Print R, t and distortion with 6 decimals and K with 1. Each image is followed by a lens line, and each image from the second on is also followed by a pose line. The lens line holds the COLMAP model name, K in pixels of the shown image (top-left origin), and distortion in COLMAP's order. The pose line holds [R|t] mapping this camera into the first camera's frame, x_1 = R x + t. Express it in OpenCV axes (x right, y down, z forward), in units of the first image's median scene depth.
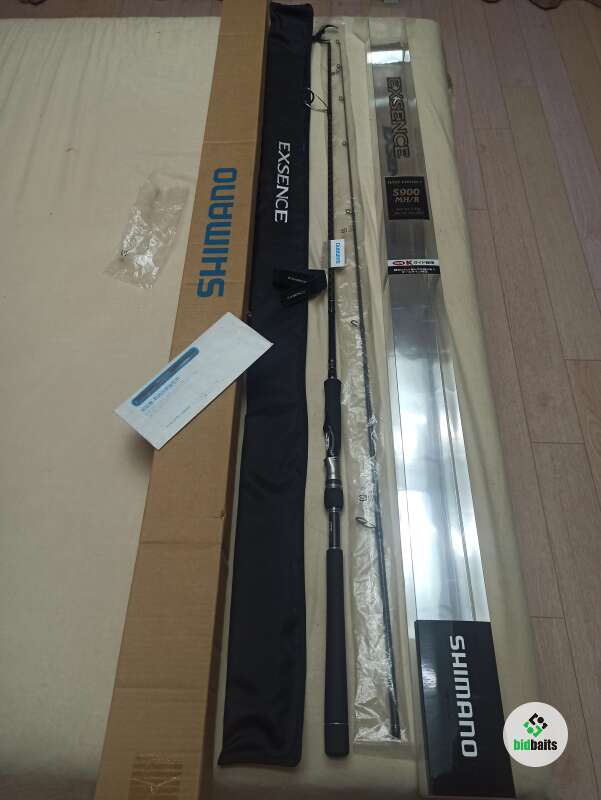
lens RADIAL K [[611.3, 0, 300.5], [0, 611.3, 400.0], [0, 0, 1]] dist [0.010110, 0.000748]
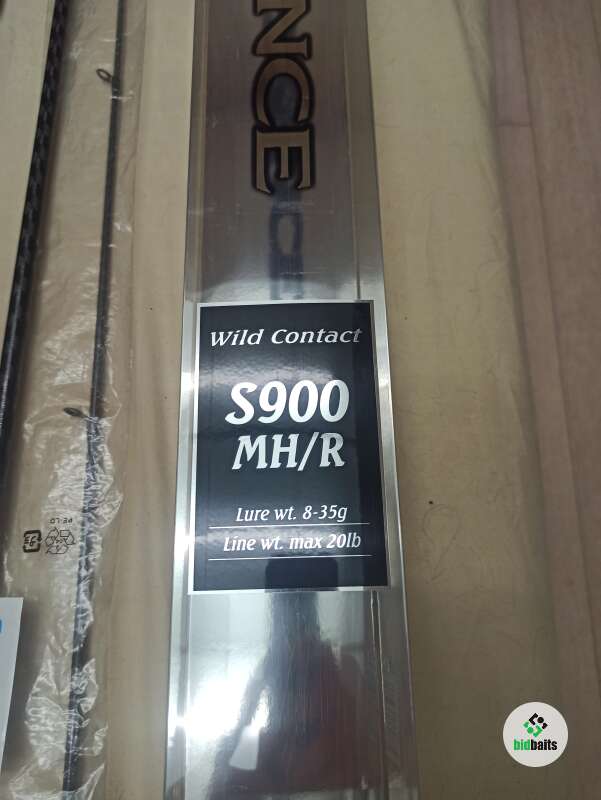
lens RADIAL K [[611.3, 0, 300.5], [0, 611.3, 400.0], [0, 0, 1]] dist [0.010110, 0.000748]
pose [[0.999581, -0.023762, 0.016525, 0.156467], [0.018749, 0.966560, 0.255754, -0.356135], [-0.022050, -0.255337, 0.966601, 0.712837]]
